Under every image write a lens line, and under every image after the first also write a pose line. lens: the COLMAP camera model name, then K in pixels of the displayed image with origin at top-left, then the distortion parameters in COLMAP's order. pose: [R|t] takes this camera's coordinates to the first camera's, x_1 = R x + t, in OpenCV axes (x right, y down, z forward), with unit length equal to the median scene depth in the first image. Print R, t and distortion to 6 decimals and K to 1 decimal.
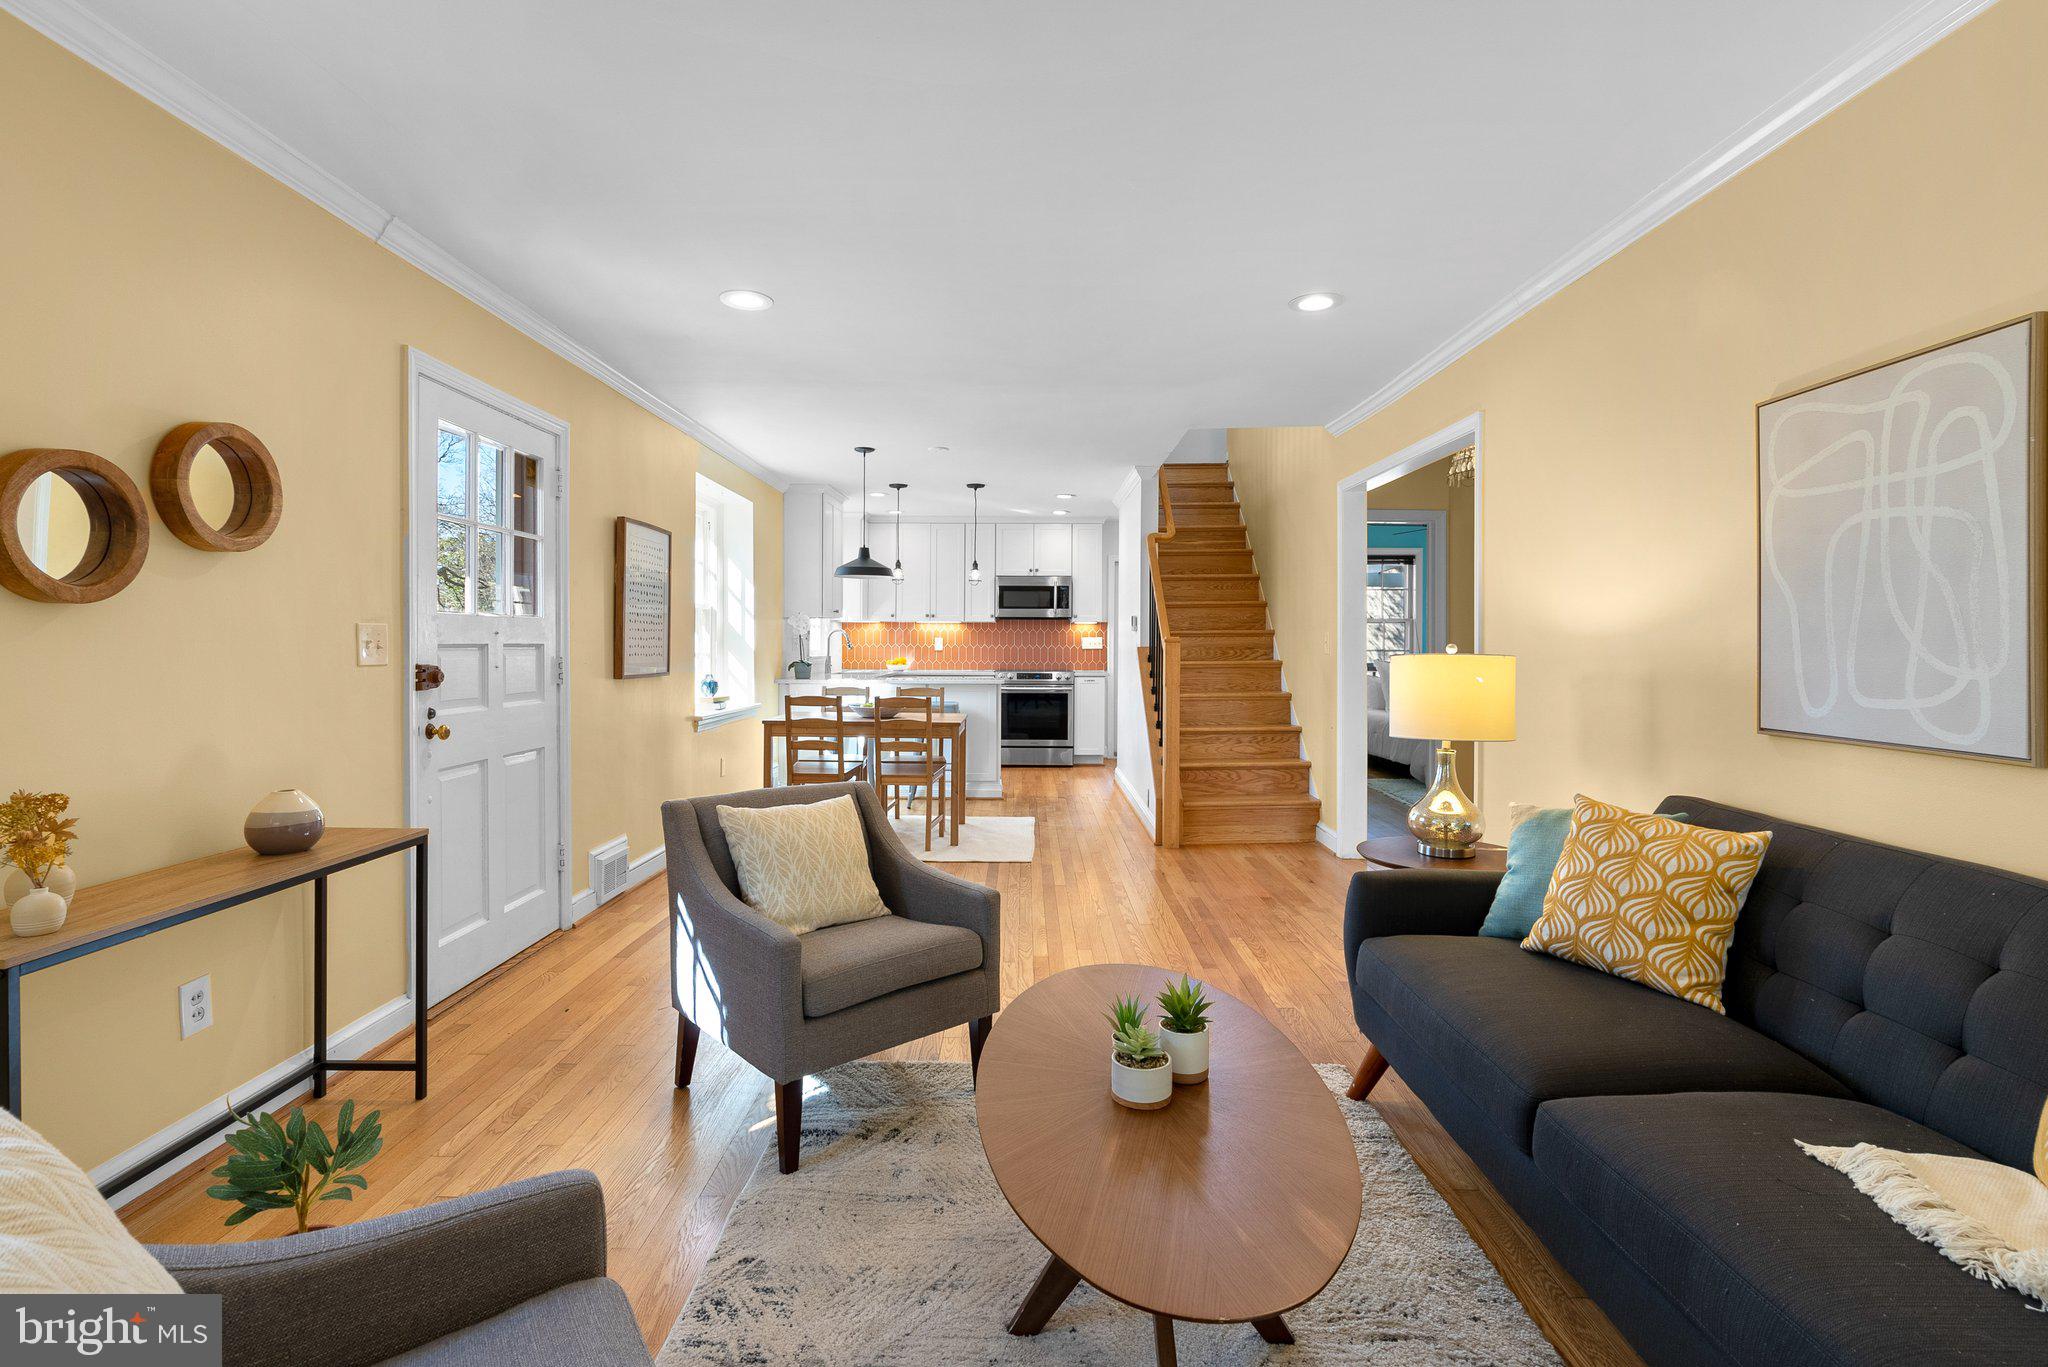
lens RADIAL K [[950.3, 0, 1023.2], [0, 950.3, 666.4], [0, 0, 1]] dist [-0.001199, -0.000181]
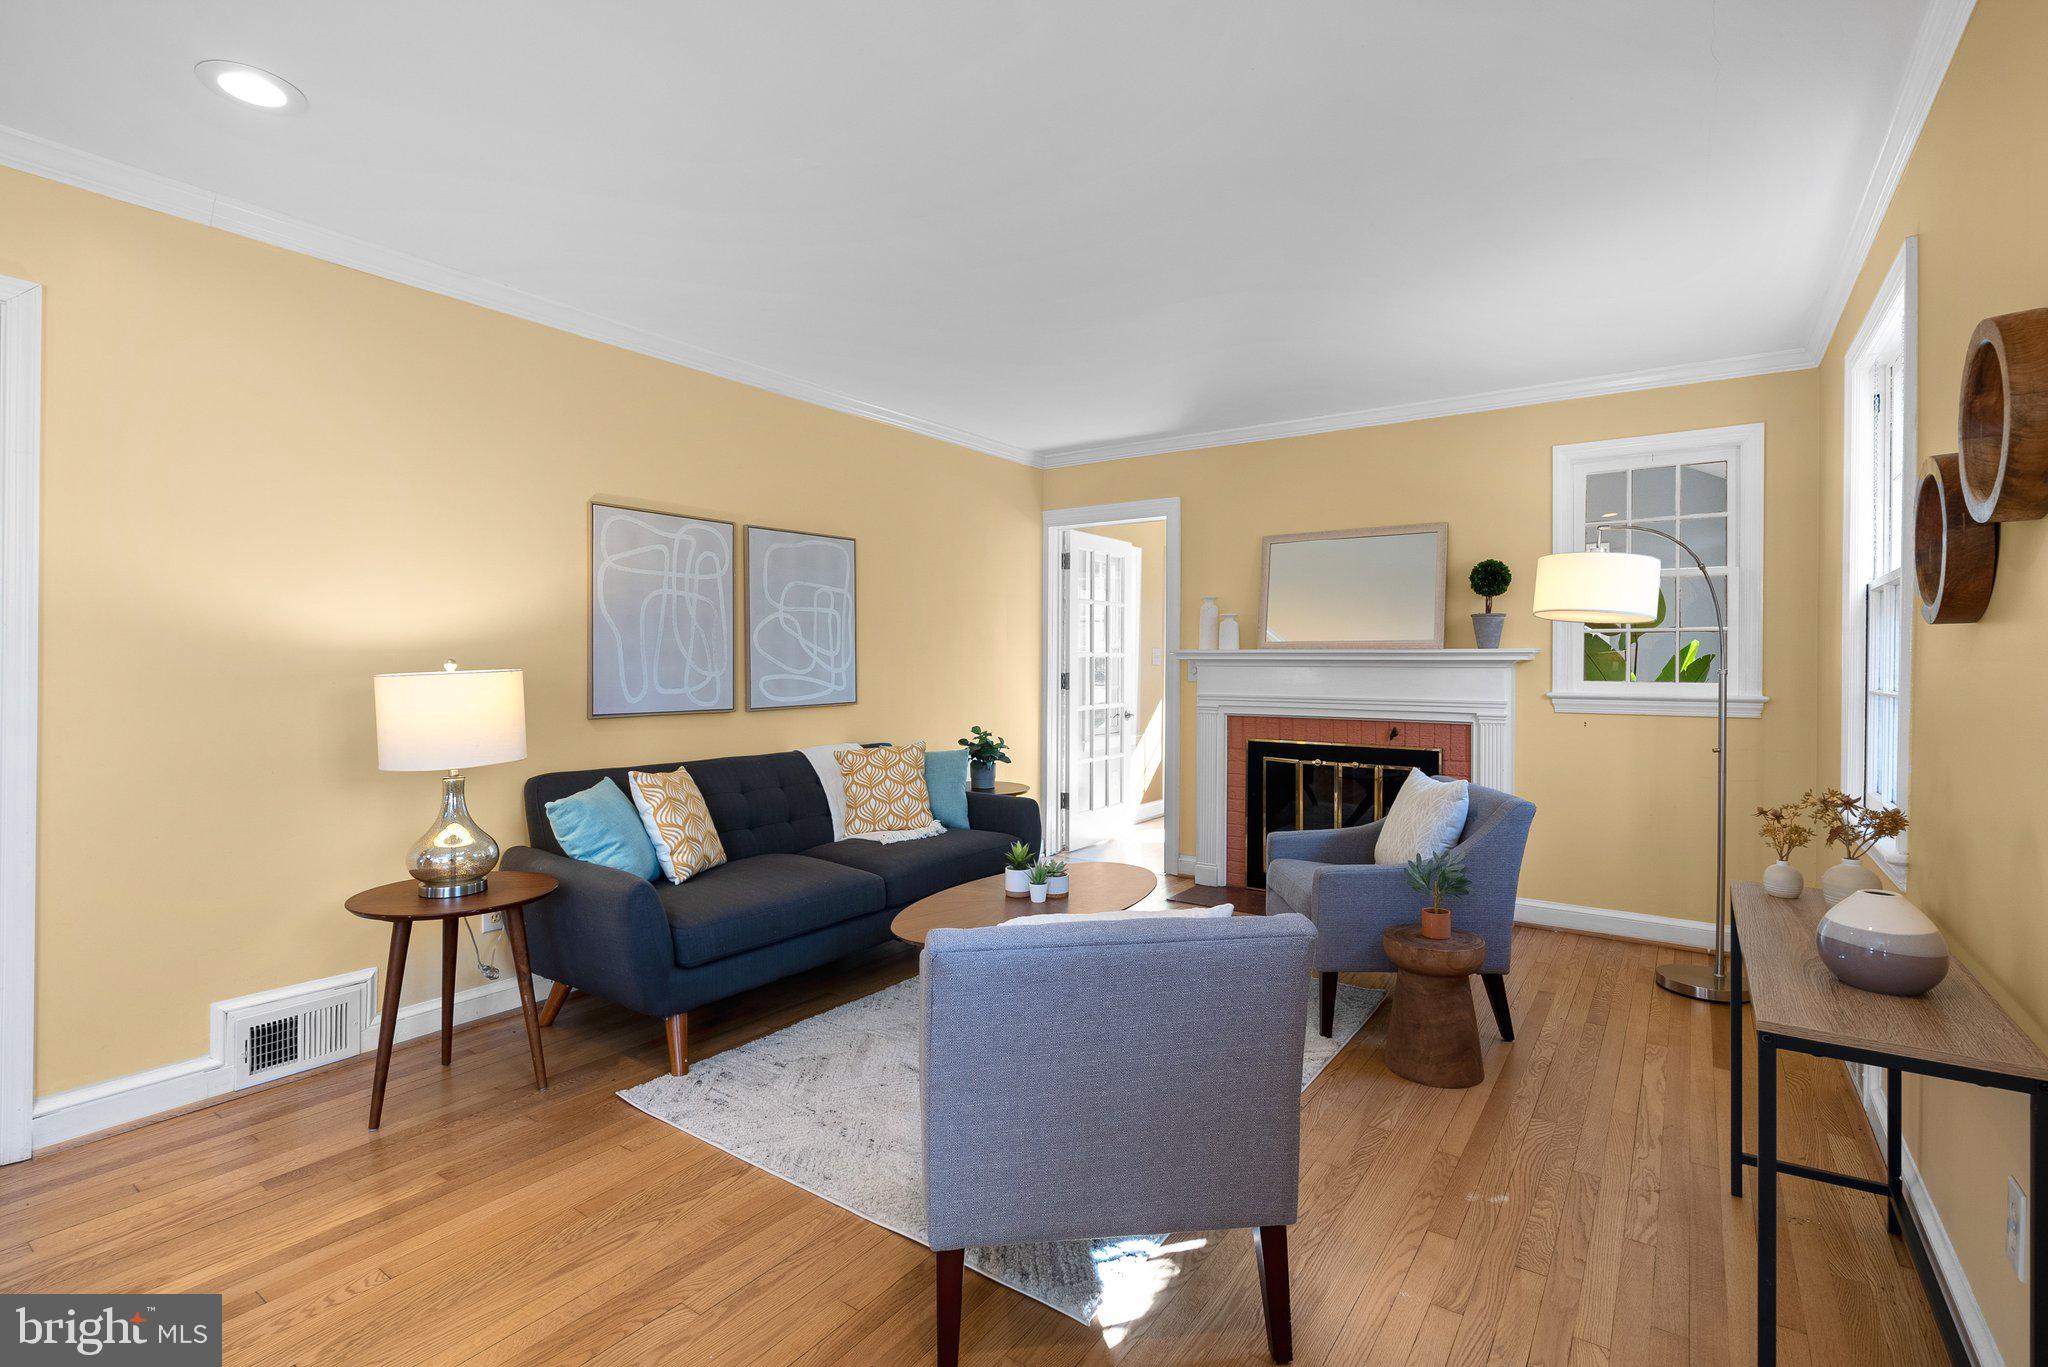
lens RADIAL K [[950.3, 0, 1026.1], [0, 950.3, 669.7], [0, 0, 1]] dist [-0.001199, -0.000181]
pose [[-0.813171, -0.008864, 0.581957, -0.797504], [0.010945, 0.999474, 0.030518, -0.055665], [-0.581921, 0.031186, -0.812647, 2.157131]]
